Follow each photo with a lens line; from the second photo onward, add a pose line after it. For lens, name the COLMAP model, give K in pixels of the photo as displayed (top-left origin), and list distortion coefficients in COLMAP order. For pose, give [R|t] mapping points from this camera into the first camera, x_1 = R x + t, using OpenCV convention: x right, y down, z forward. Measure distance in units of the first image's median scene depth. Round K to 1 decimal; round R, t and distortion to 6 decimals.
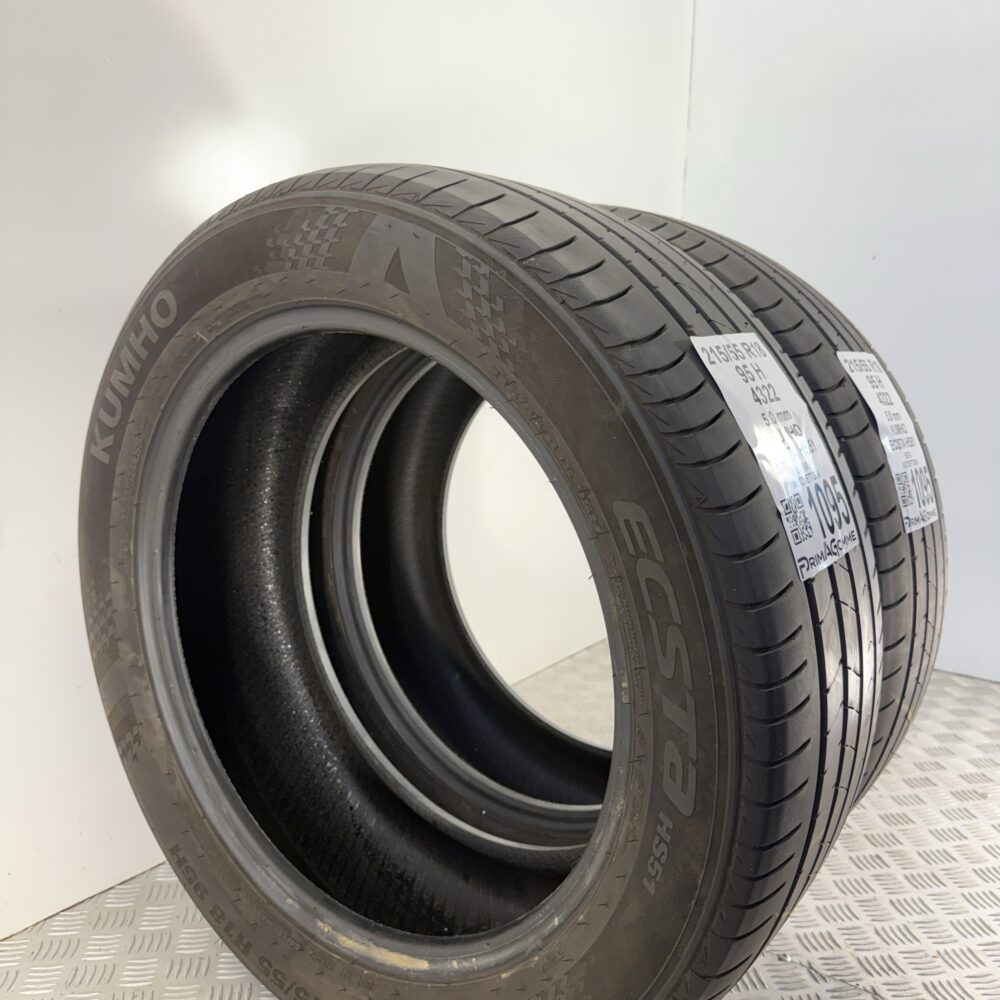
lens RADIAL K [[916.2, 0, 500.0], [0, 916.2, 500.0], [0, 0, 1]] dist [0.221180, -0.509499]
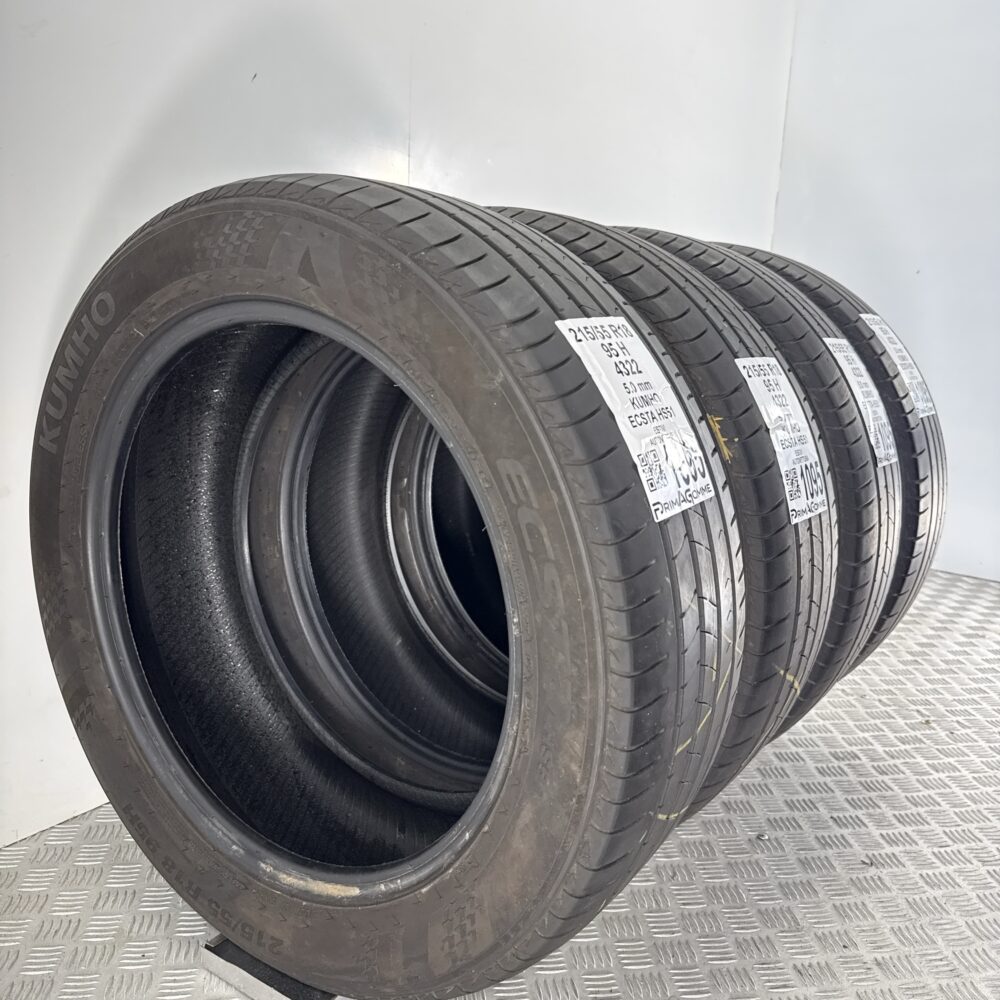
lens RADIAL K [[916.2, 0, 500.0], [0, 916.2, 500.0], [0, 0, 1]] dist [0.221180, -0.509499]
pose [[0.998717, -0.029083, 0.041447, 0.063790], [0.029549, 0.999506, -0.010688, 0.054592], [-0.041116, 0.011899, 0.999084, -0.137554]]
